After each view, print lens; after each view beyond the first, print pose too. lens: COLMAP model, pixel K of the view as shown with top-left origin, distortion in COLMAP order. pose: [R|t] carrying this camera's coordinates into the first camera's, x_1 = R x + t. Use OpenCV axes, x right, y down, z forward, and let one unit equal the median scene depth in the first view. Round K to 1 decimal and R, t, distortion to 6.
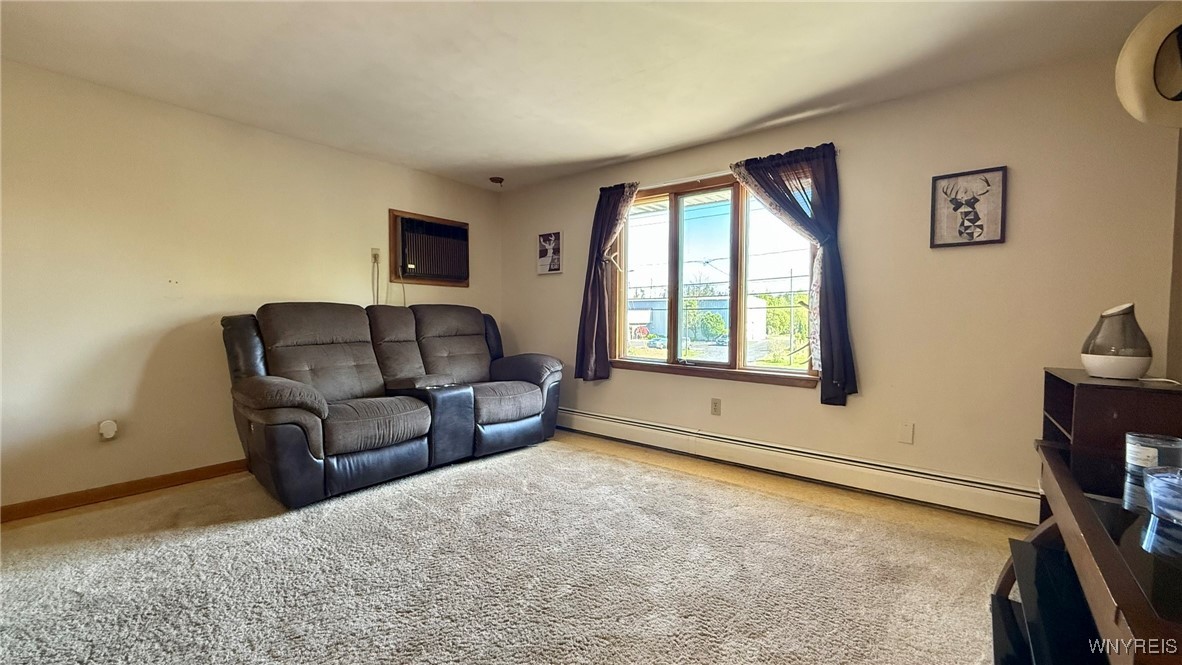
lens RADIAL K [[472.4, 0, 585.5], [0, 472.4, 334.2], [0, 0, 1]] dist [-0.001901, -0.000310]
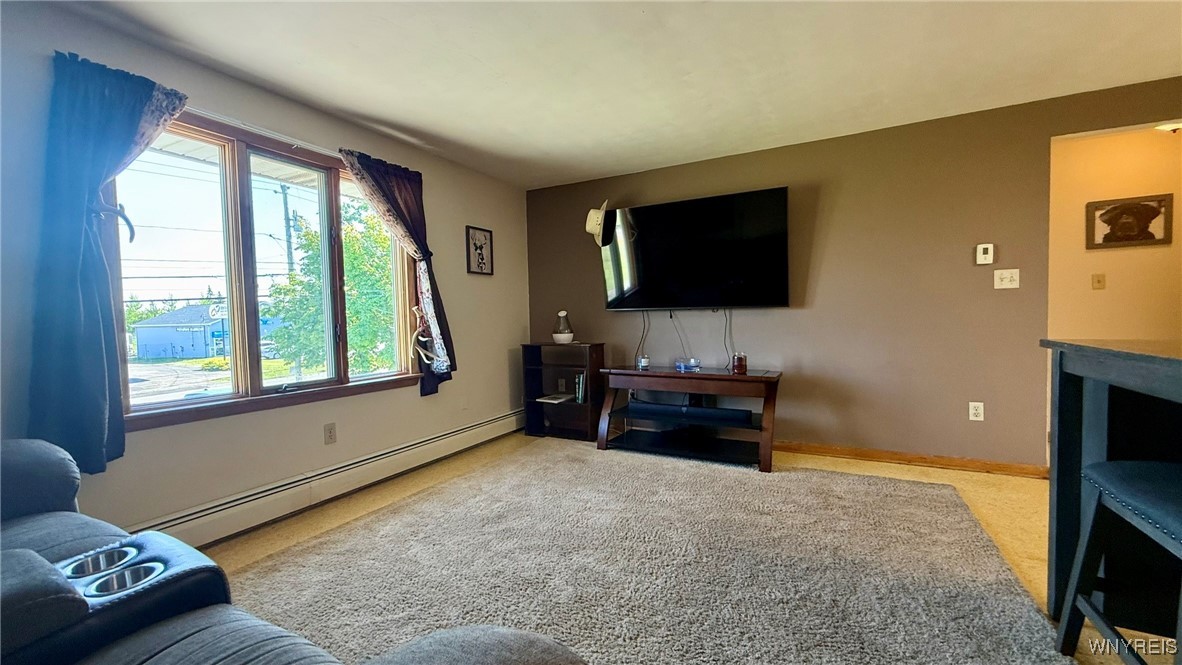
lens RADIAL K [[472.4, 0, 584.1], [0, 472.4, 335.9], [0, 0, 1]] dist [-0.001901, -0.000310]
pose [[-0.188612, -0.038402, 0.981301, -0.691930], [0.064604, 0.996585, 0.051418, -0.033628], [-0.979924, 0.073094, -0.185487, 0.807695]]
